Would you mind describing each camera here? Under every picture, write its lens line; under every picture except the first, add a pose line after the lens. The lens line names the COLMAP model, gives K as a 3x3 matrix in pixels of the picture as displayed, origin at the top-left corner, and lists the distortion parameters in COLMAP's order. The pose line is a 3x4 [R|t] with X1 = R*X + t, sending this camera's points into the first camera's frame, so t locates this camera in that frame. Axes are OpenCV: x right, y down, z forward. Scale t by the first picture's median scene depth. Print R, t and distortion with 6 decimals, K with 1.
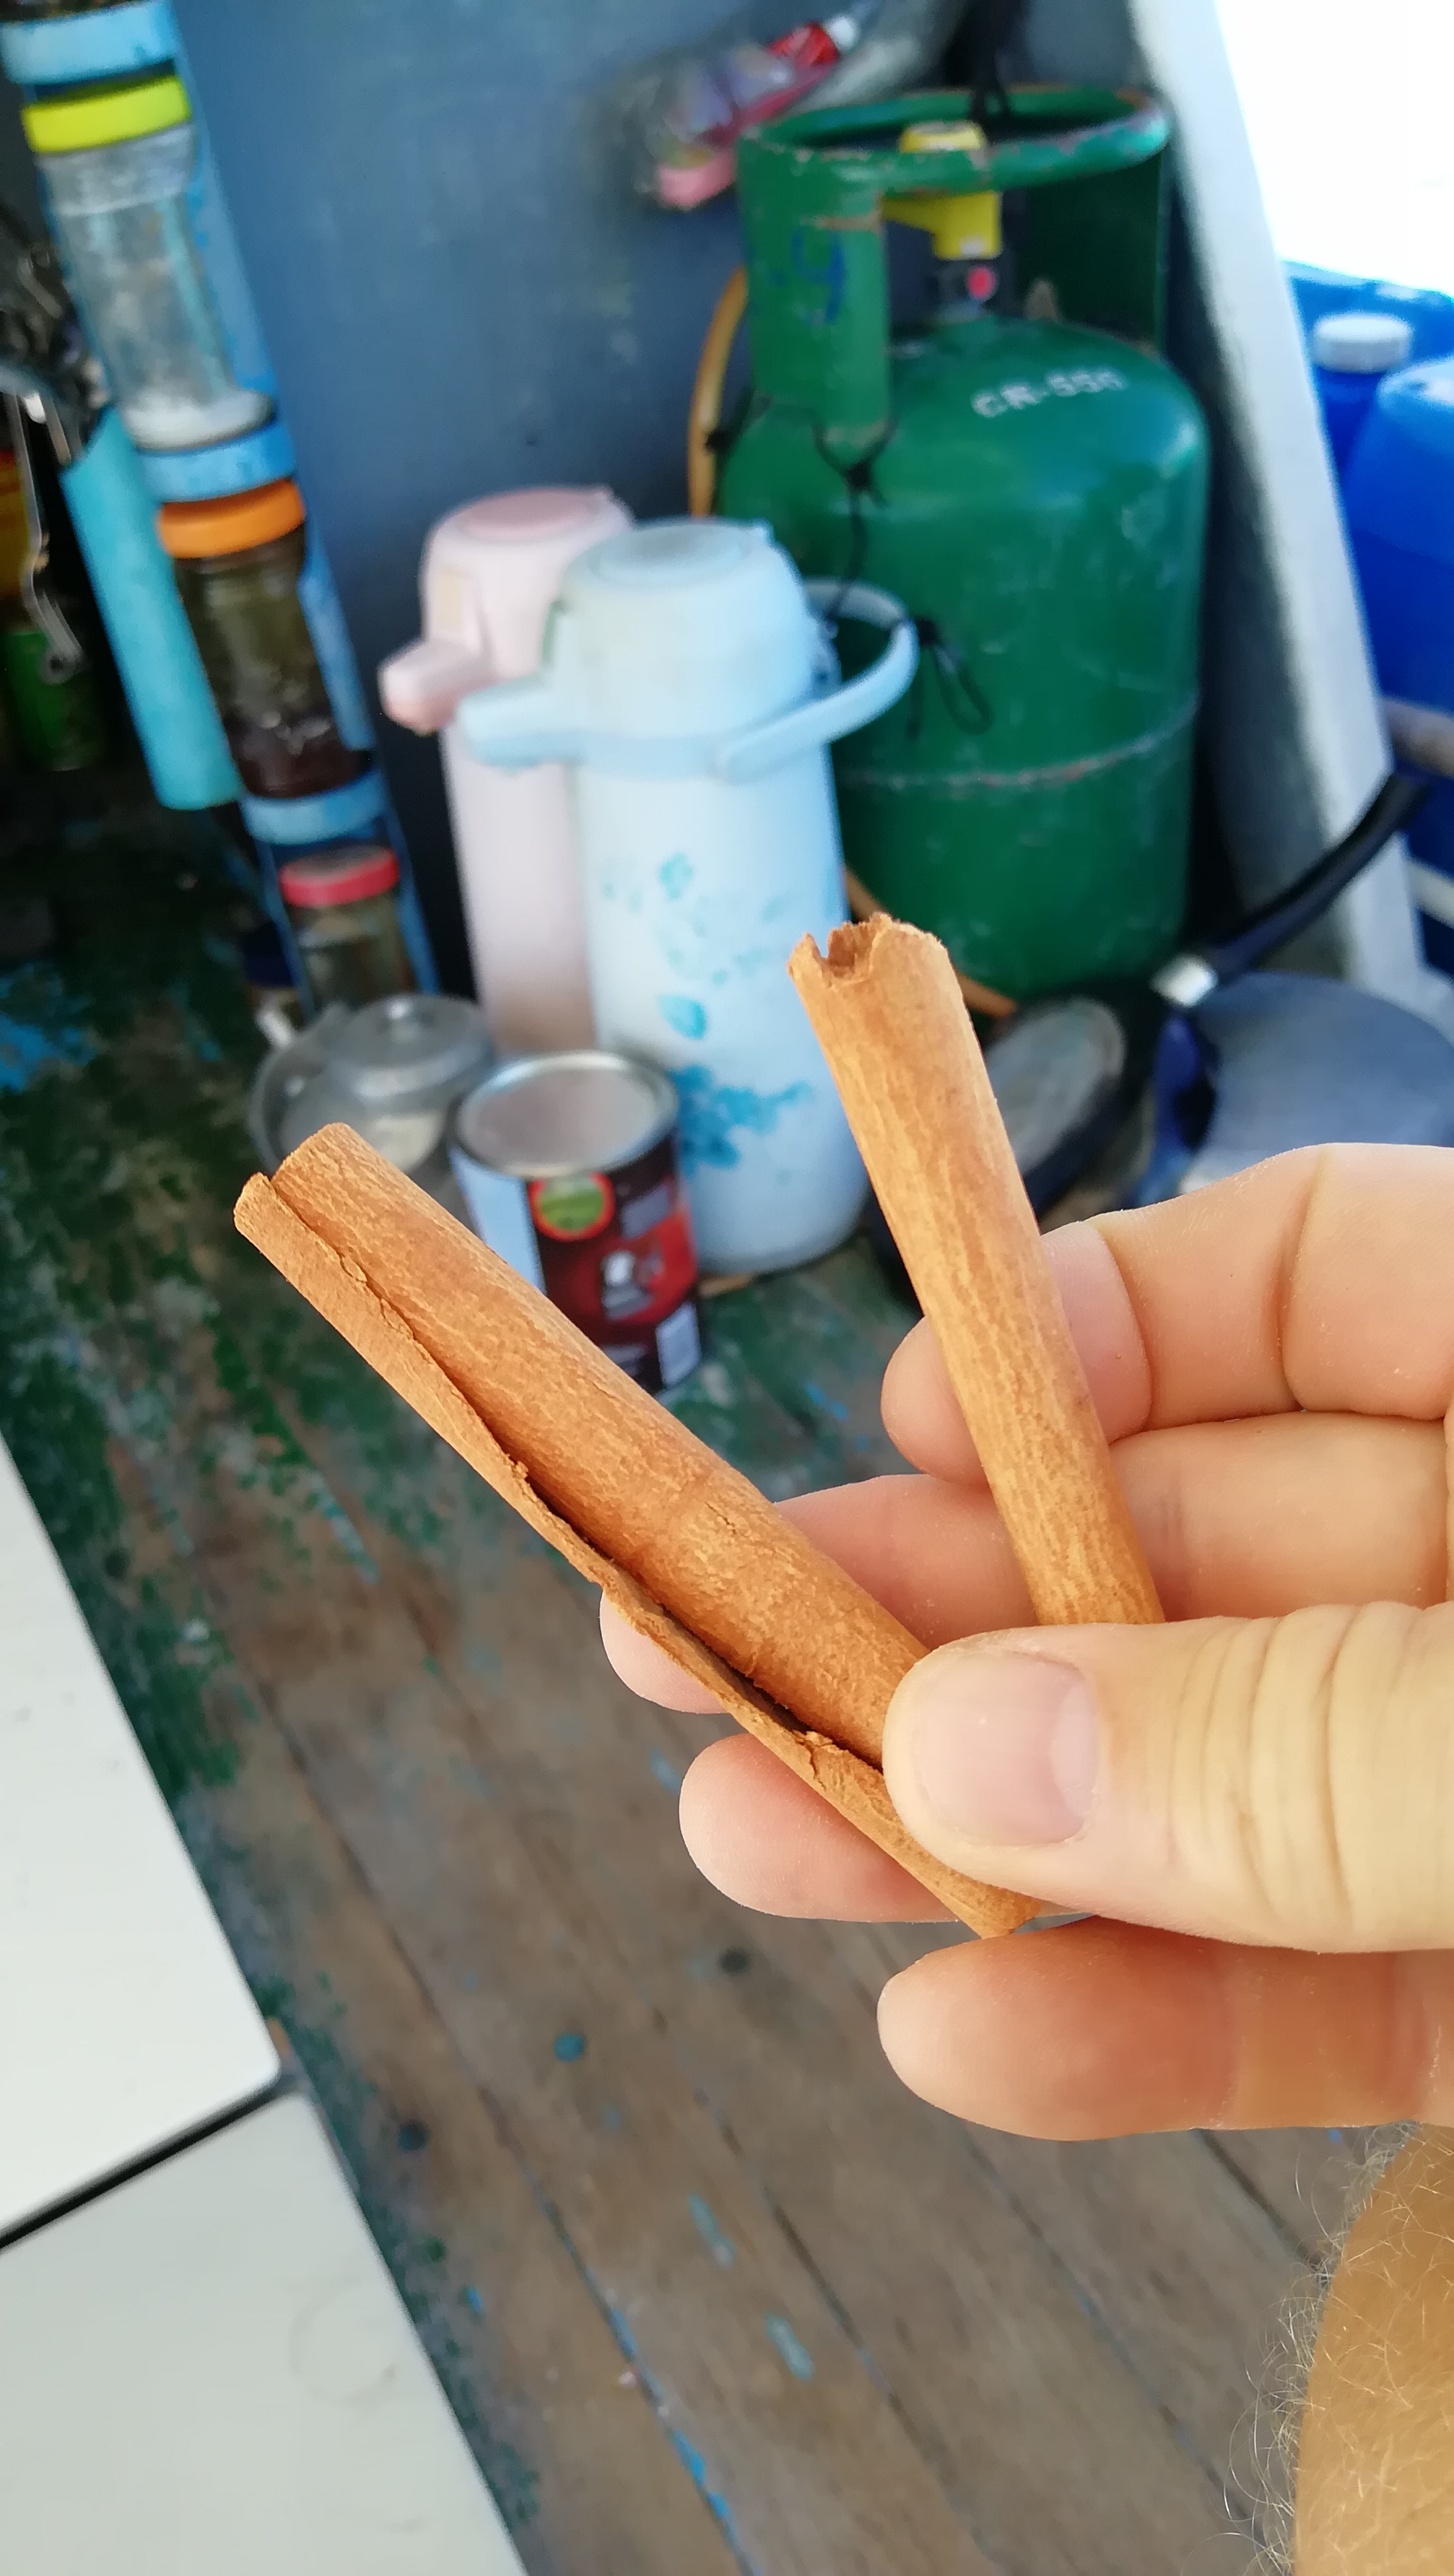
lens RADIAL K [[2095.4, 0, 727.0], [0, 2095.4, 1288.0], [0, 0, 1]] dist [-0.030449, 0.058905]
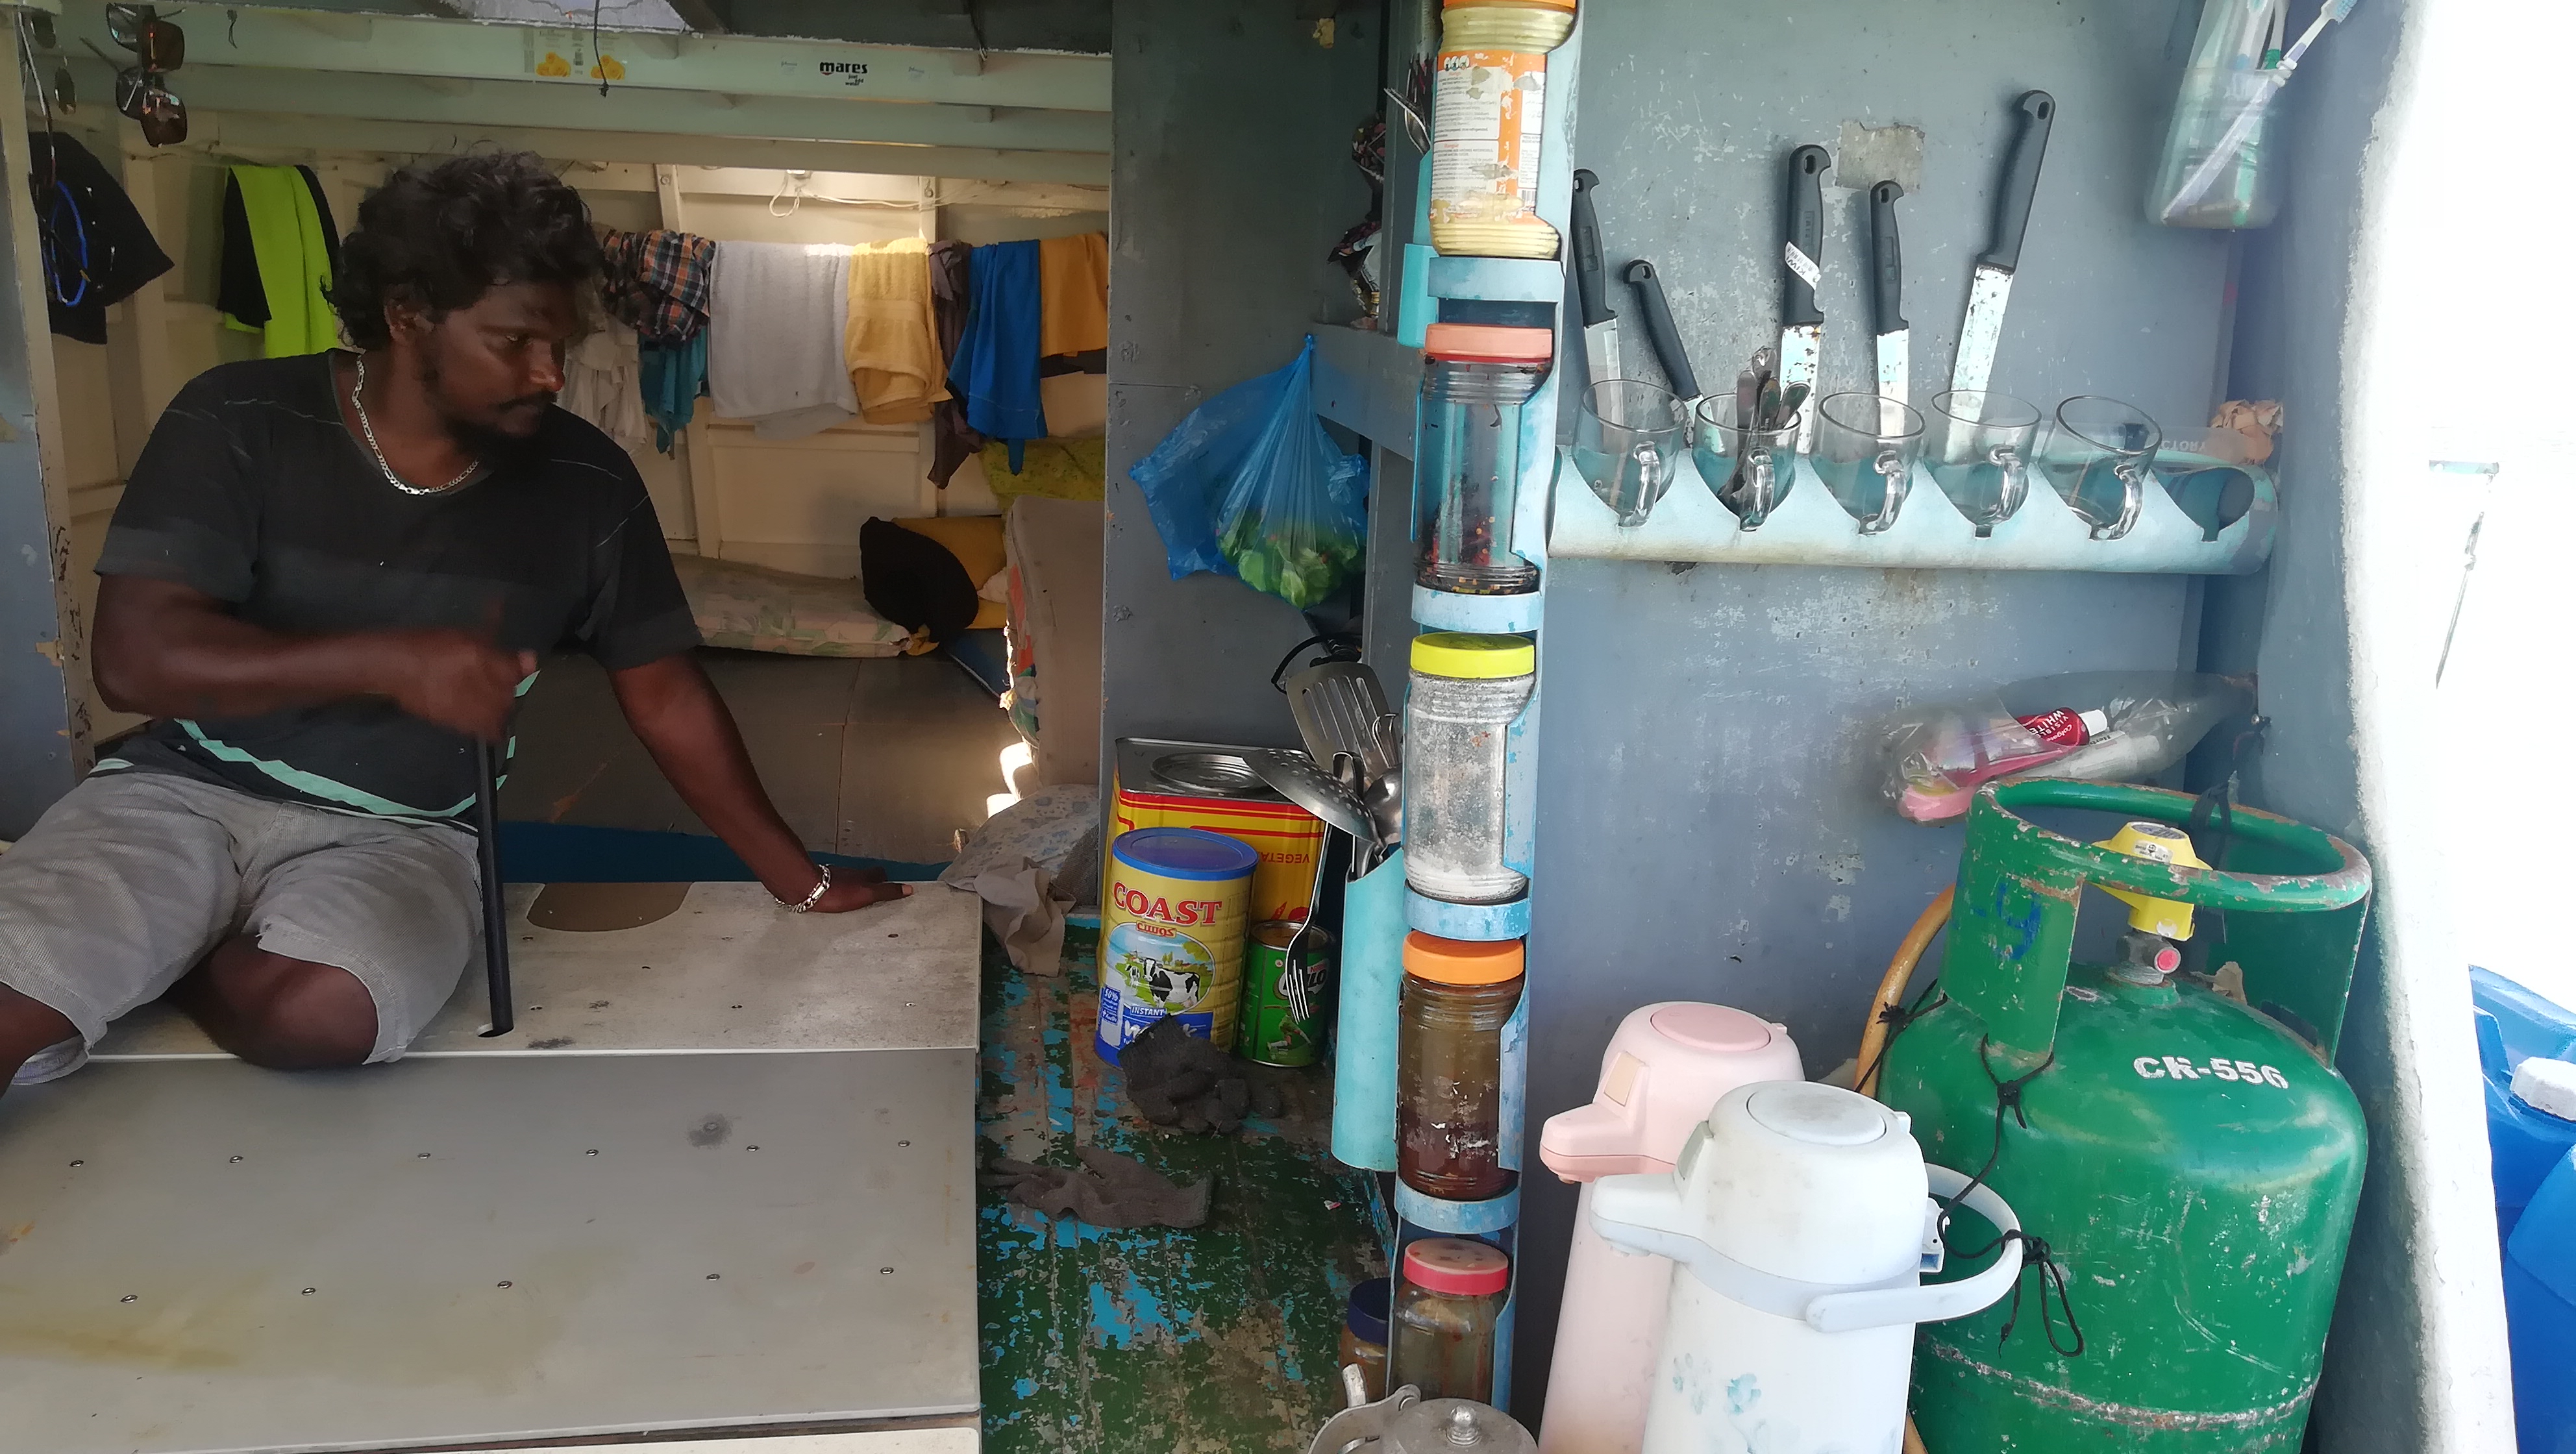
lens RADIAL K [[2095.4, 0, 1288.0], [0, 2095.4, 727.0], [0, 0, 1]] dist [-0.030449, 0.058905]
pose [[0.914785, 0.245281, -0.320946, 0.019453], [-0.353138, 0.871368, -0.340603, -0.044149], [0.196119, 0.424917, 0.883733, -0.123014]]
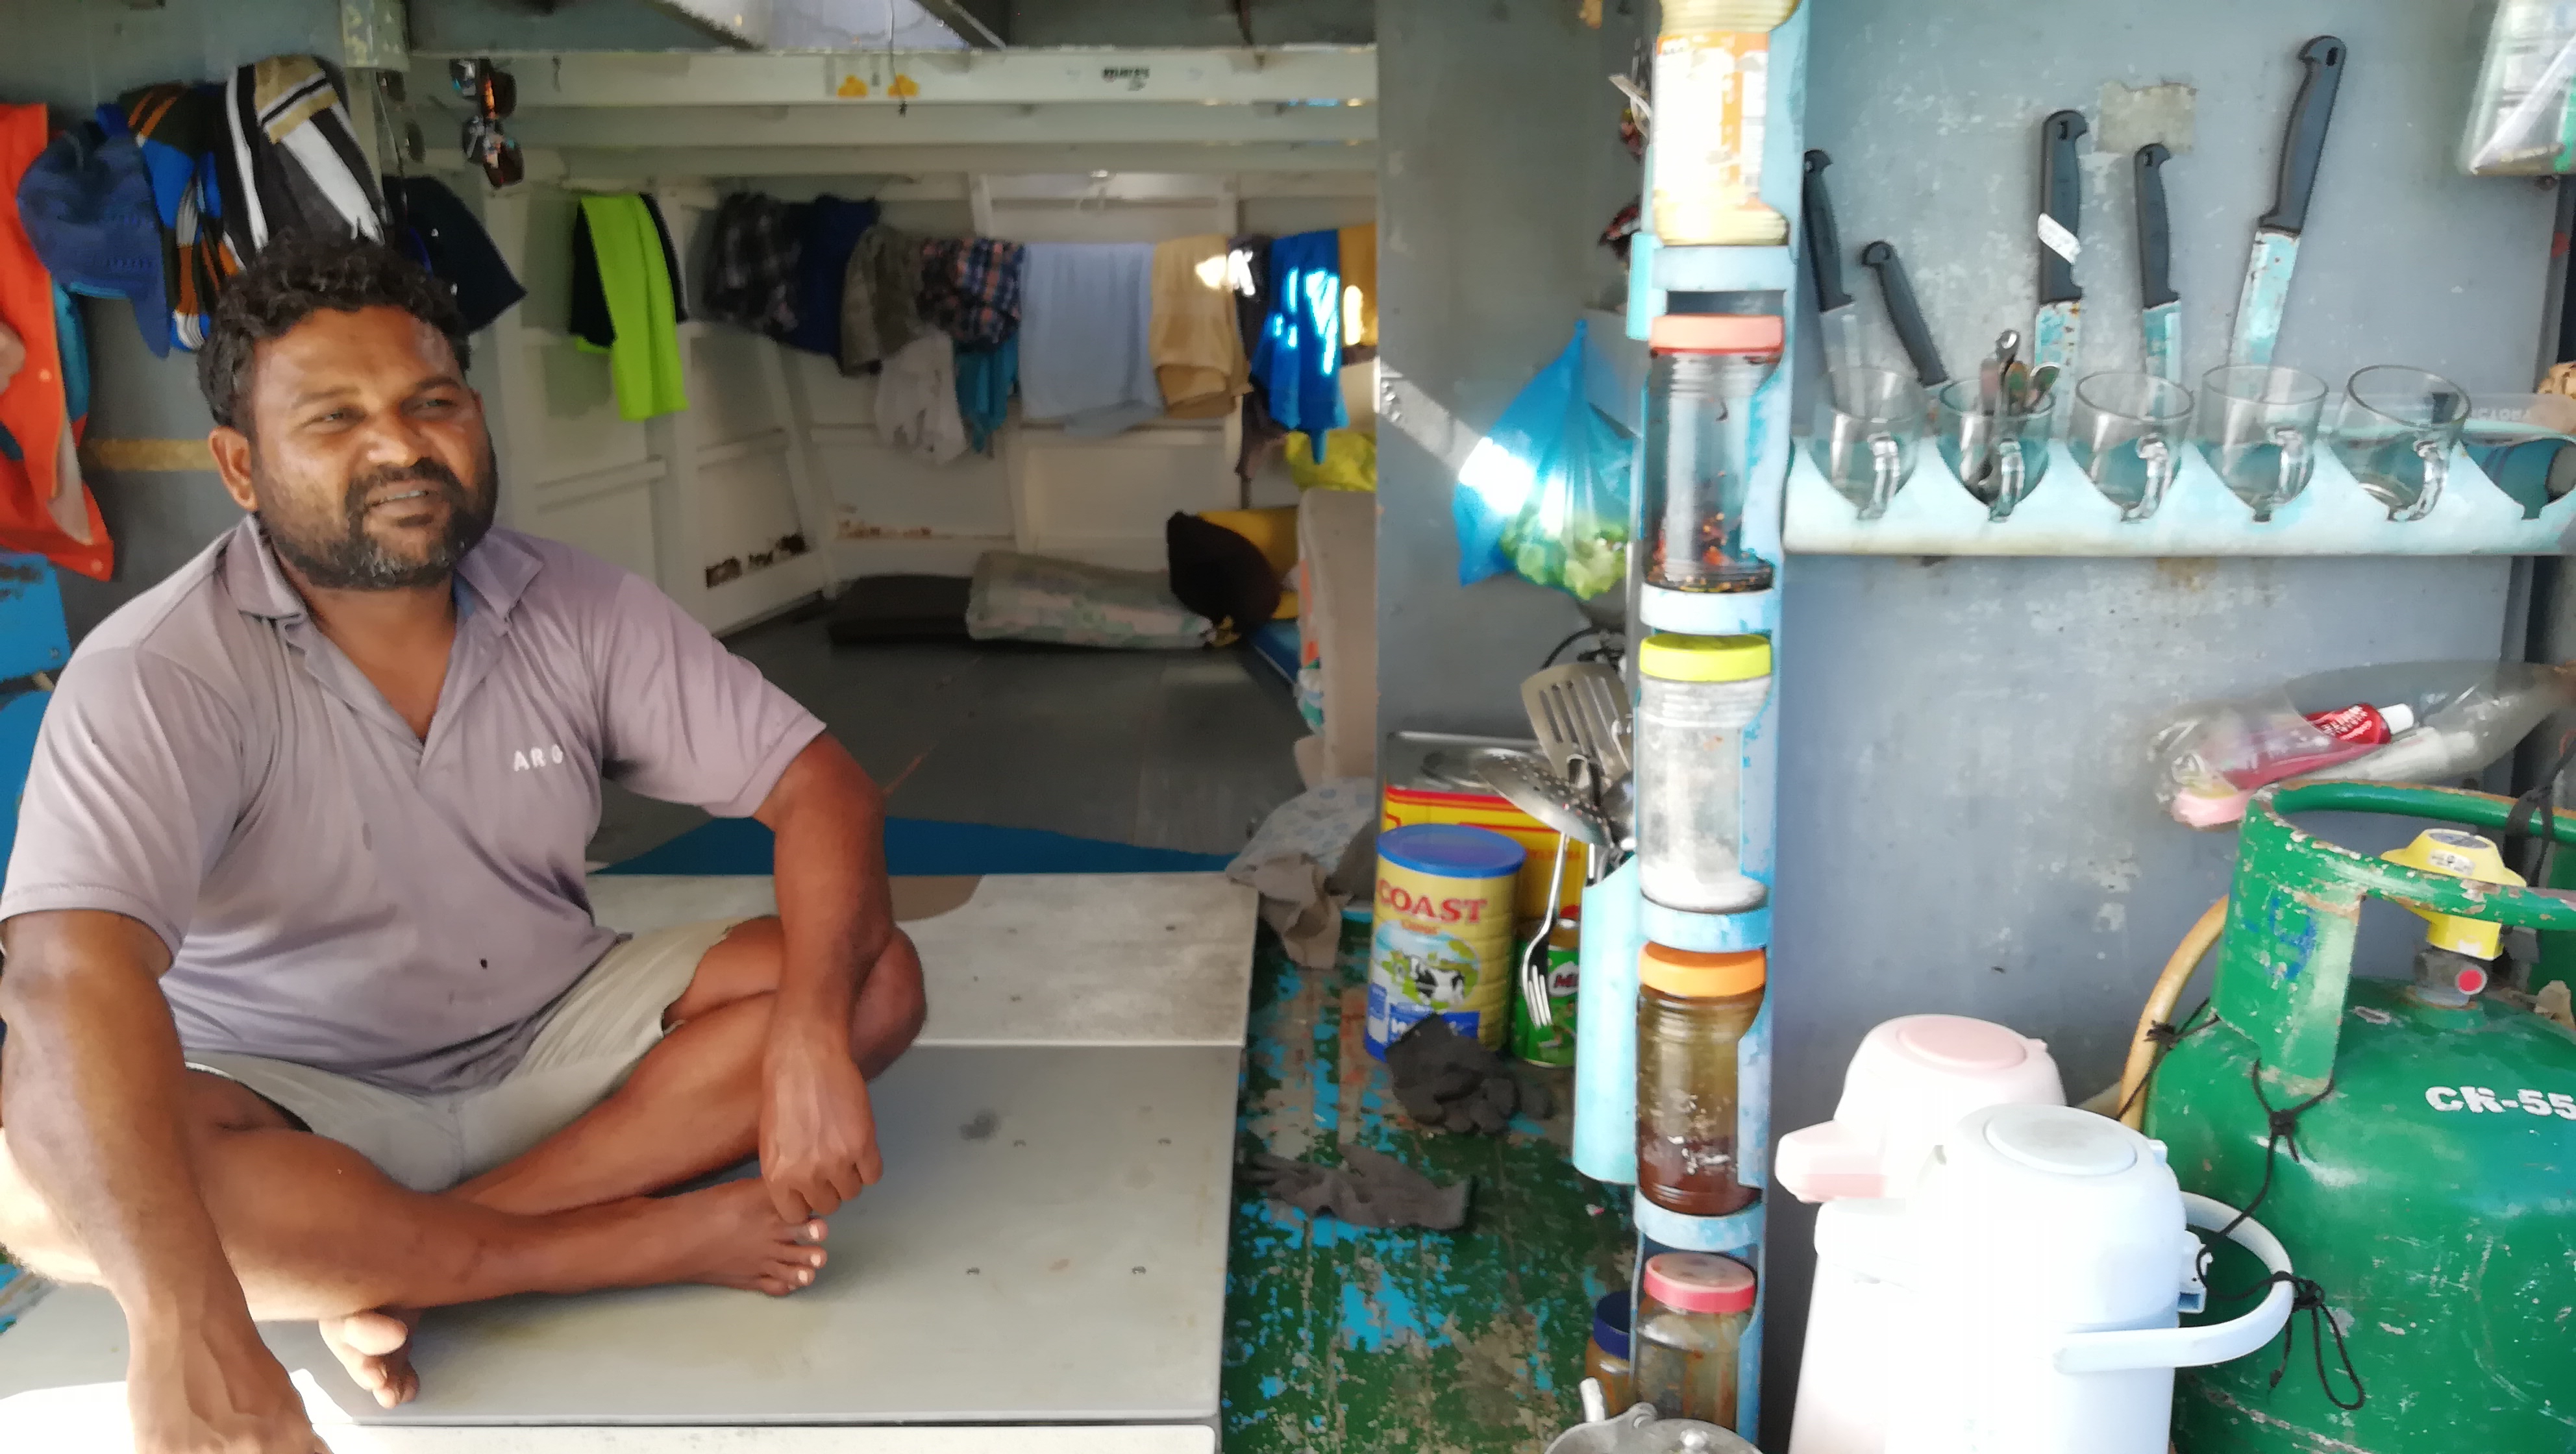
lens RADIAL K [[2095.4, 0, 1288.0], [0, 2095.4, 727.0], [0, 0, 1]] dist [-0.030449, 0.058905]
pose [[0.854354, 0.241252, -0.460301, 0.065792], [-0.394469, 0.877682, -0.272156, -0.081950], [0.338340, 0.414092, 0.845017, -0.105106]]
